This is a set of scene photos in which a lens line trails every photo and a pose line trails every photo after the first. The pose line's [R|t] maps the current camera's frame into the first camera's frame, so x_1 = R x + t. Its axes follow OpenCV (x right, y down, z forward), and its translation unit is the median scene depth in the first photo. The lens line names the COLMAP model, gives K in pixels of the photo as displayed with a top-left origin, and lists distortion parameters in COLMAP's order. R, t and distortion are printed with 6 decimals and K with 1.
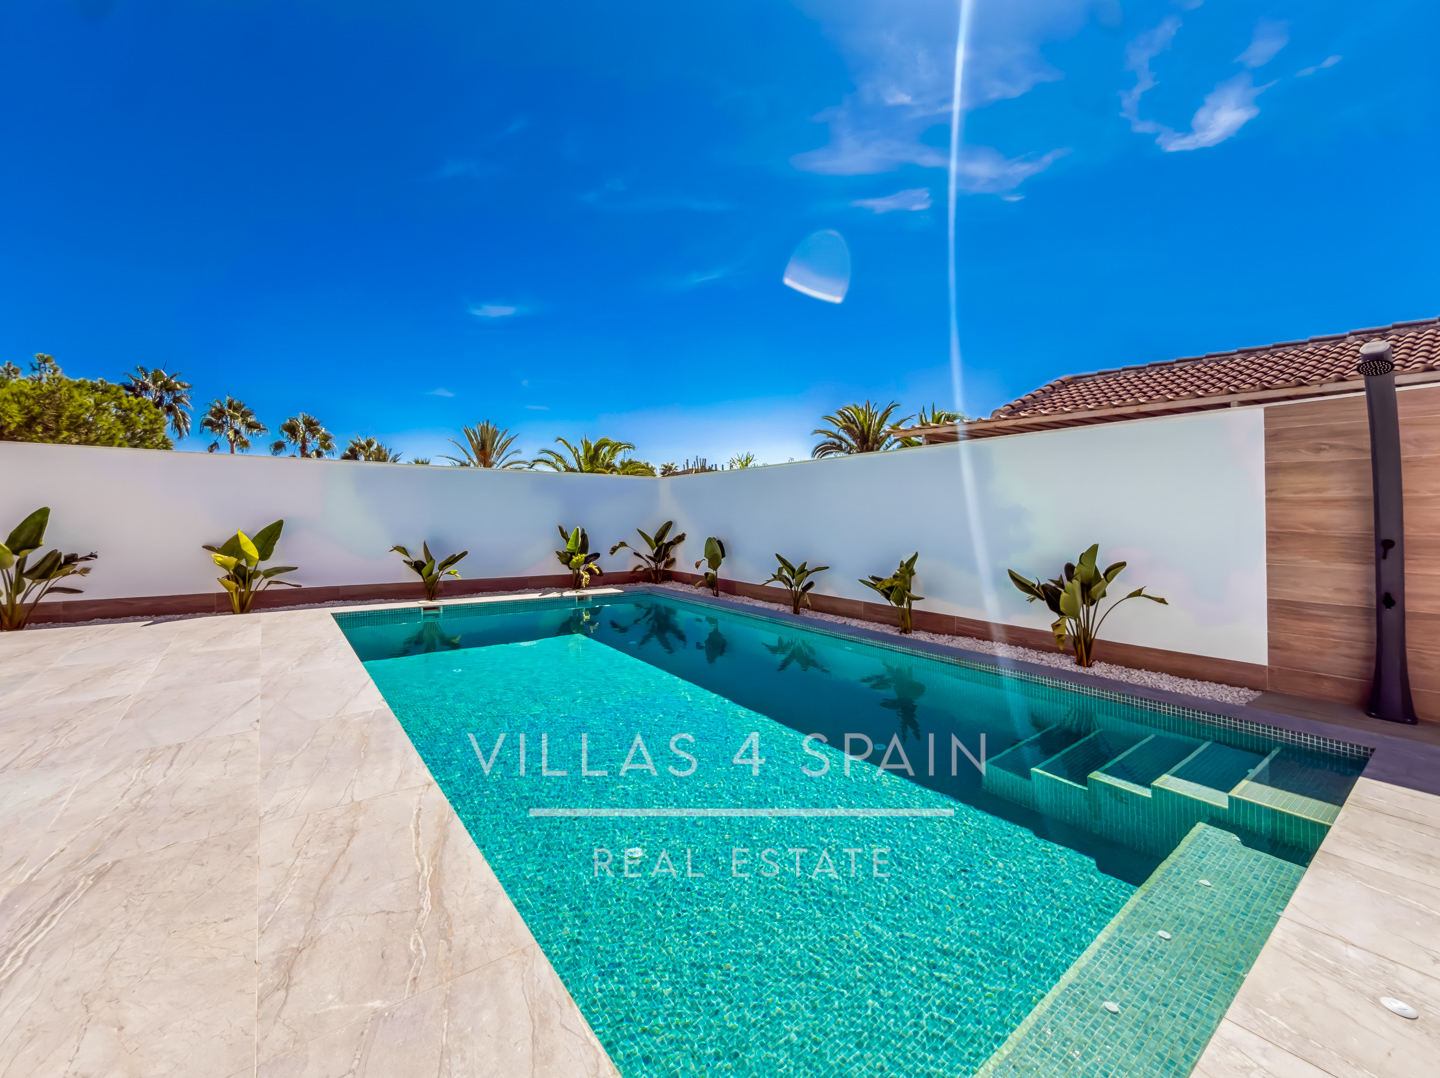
lens RADIAL K [[602.6, 0, 708.6], [0, 602.6, 498.2], [0, 0, 1]] dist [-0.000093, 0.000045]
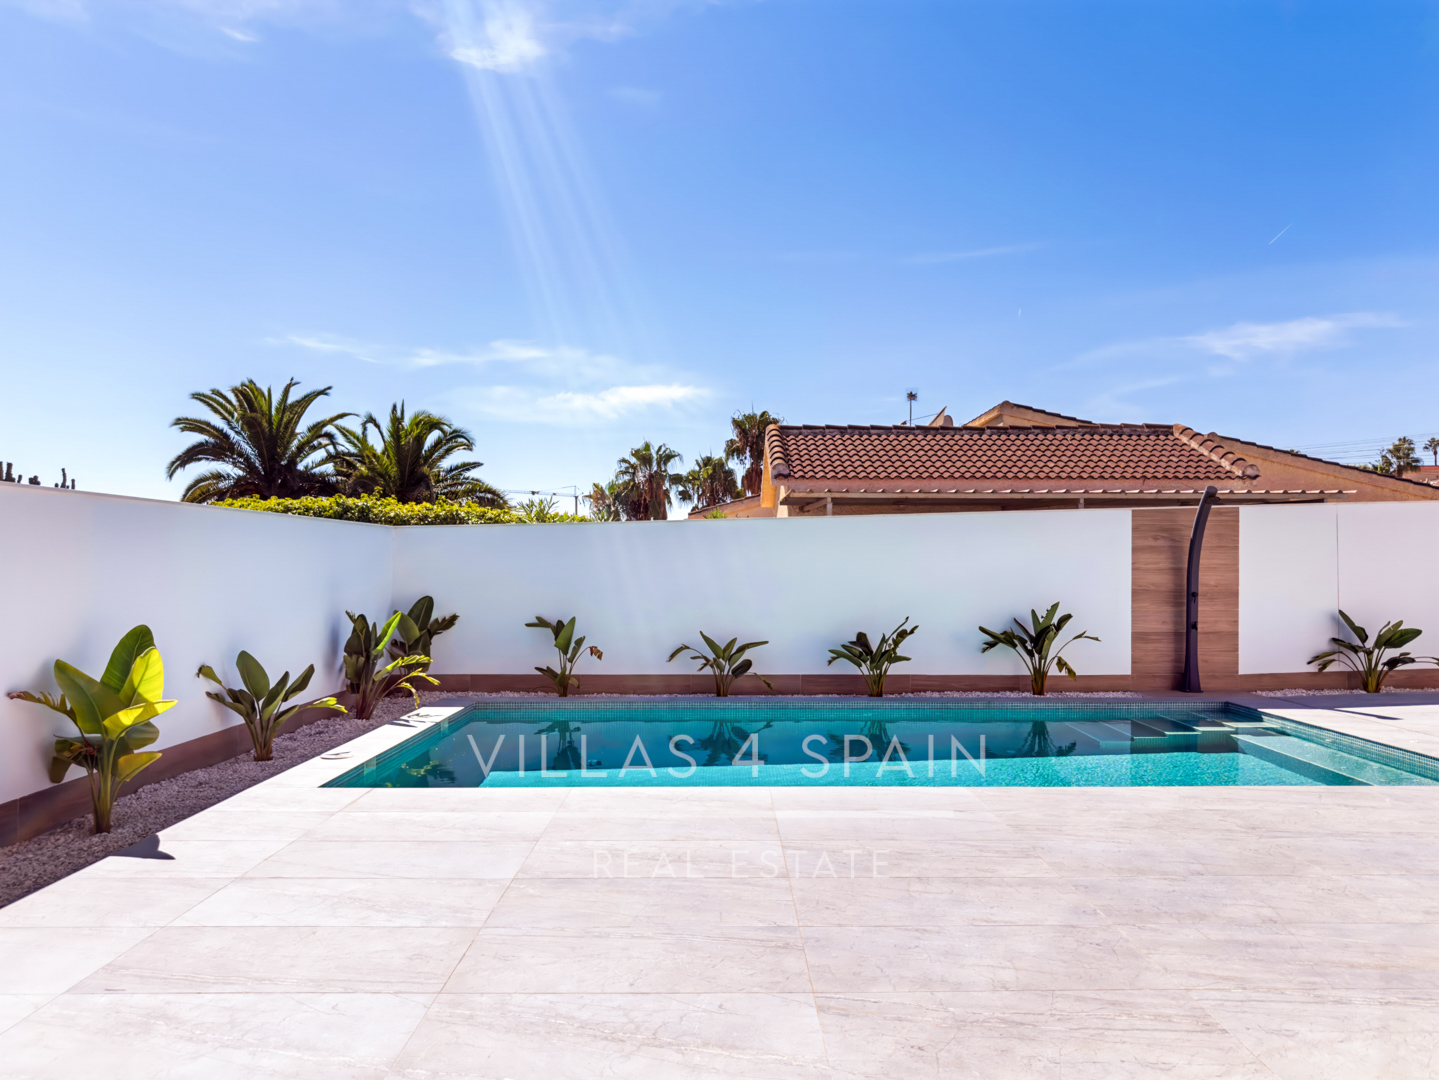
lens RADIAL K [[1029.3, 0, 723.5], [0, 1029.3, 584.7], [0, 0, 1]] dist [-0.005313, -0.004046]
pose [[0.580796, -0.023204, 0.813718, -1.101779], [-0.012851, 0.999208, 0.037665, -0.025420], [-0.813948, -0.032333, 0.580038, 0.187425]]
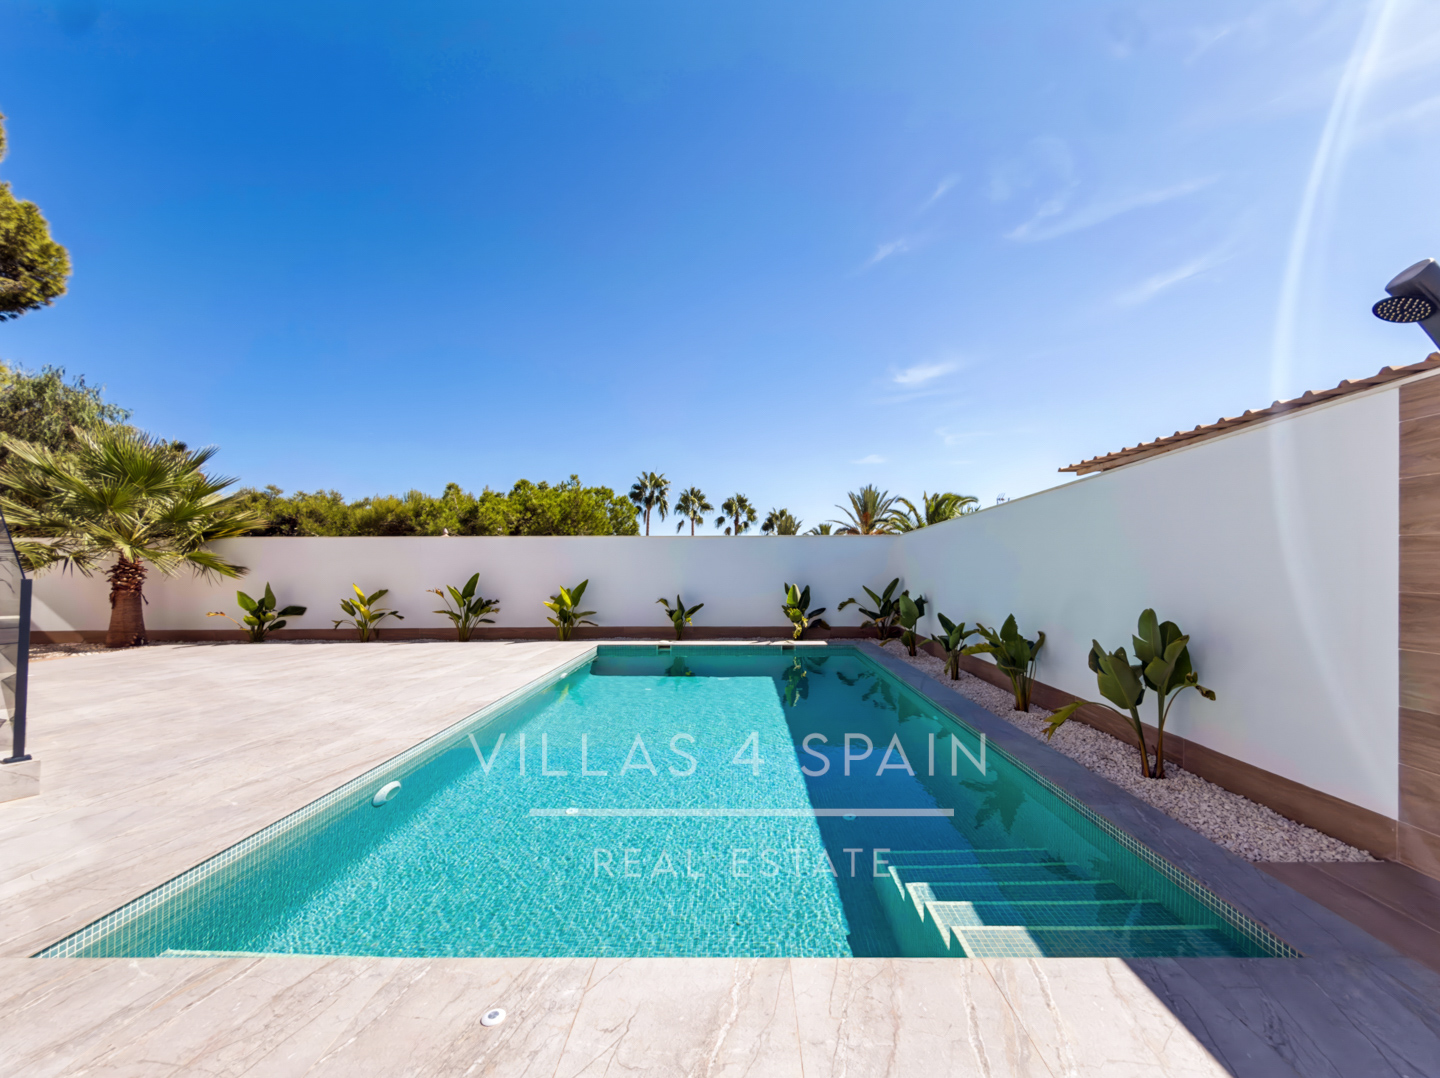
lens RADIAL K [[583.8, 0, 723.3], [0, 583.8, 543.8], [0, 0, 1]] dist [0.000072, 0.000069]
pose [[0.792653, -0.040825, -0.608304, 0.443111], [0.028618, 0.999147, -0.029764, 0.001830], [0.609001, 0.006184, 0.793146, 0.079688]]
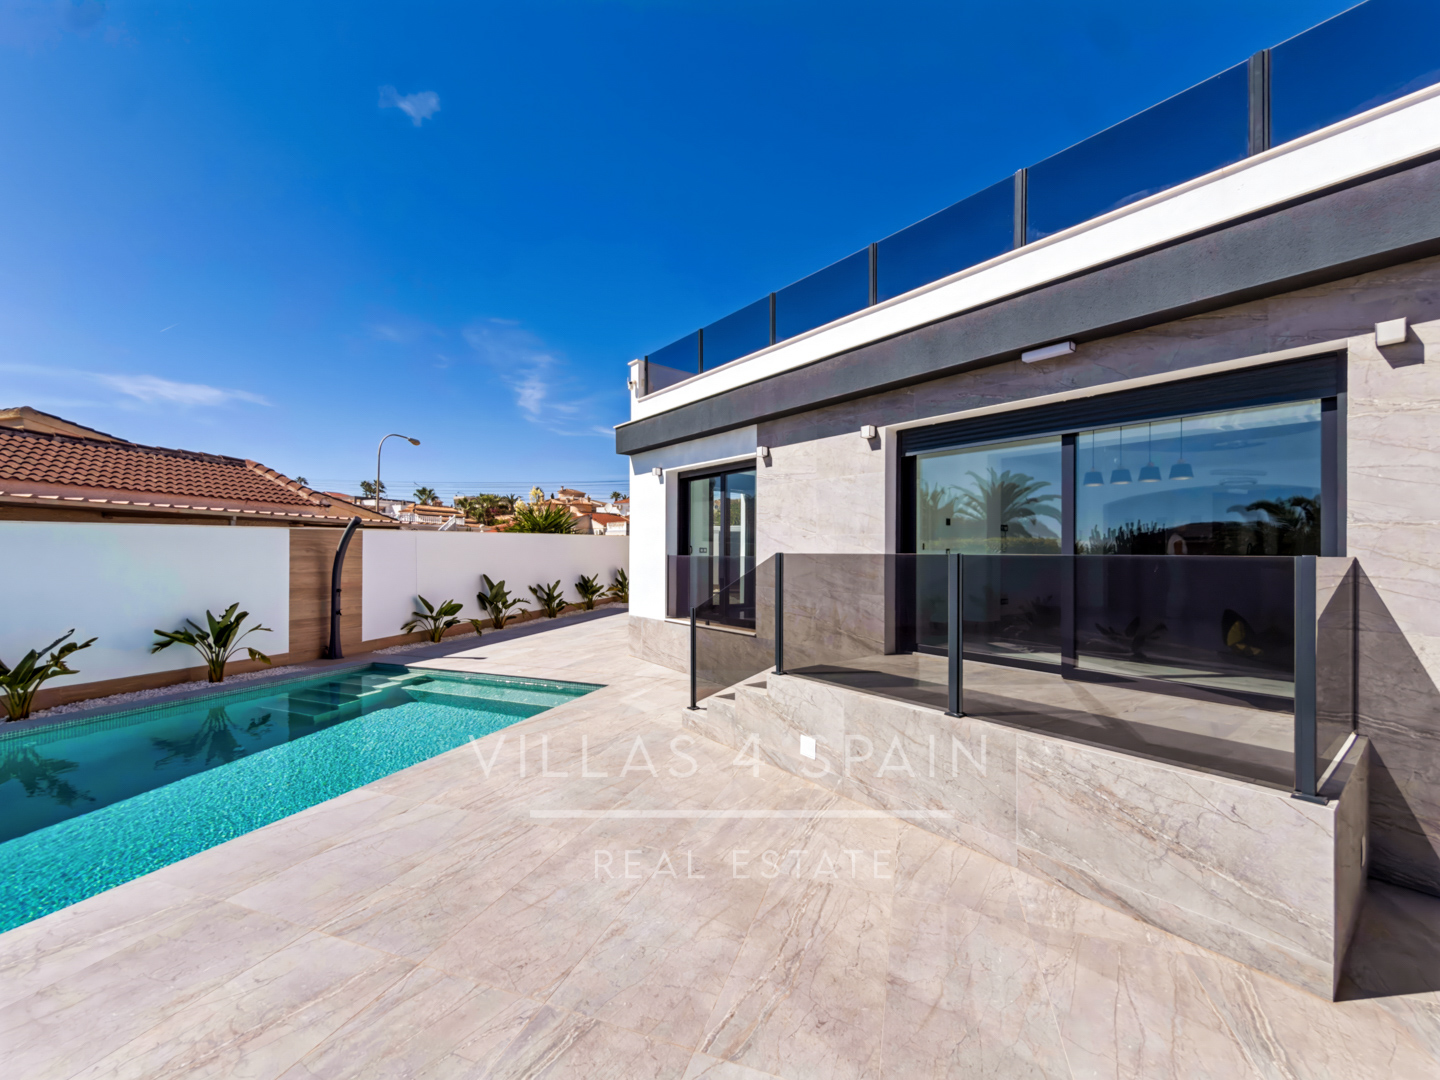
lens RADIAL K [[589.1, 0, 712.7], [0, 589.1, 560.8], [0, 0, 1]] dist [0.000618, -0.000312]
pose [[-0.572633, -0.024051, 0.819459, -0.935944], [-0.036147, 0.999338, 0.004070, -0.059877], [-0.819015, -0.027290, -0.573123, 0.576687]]
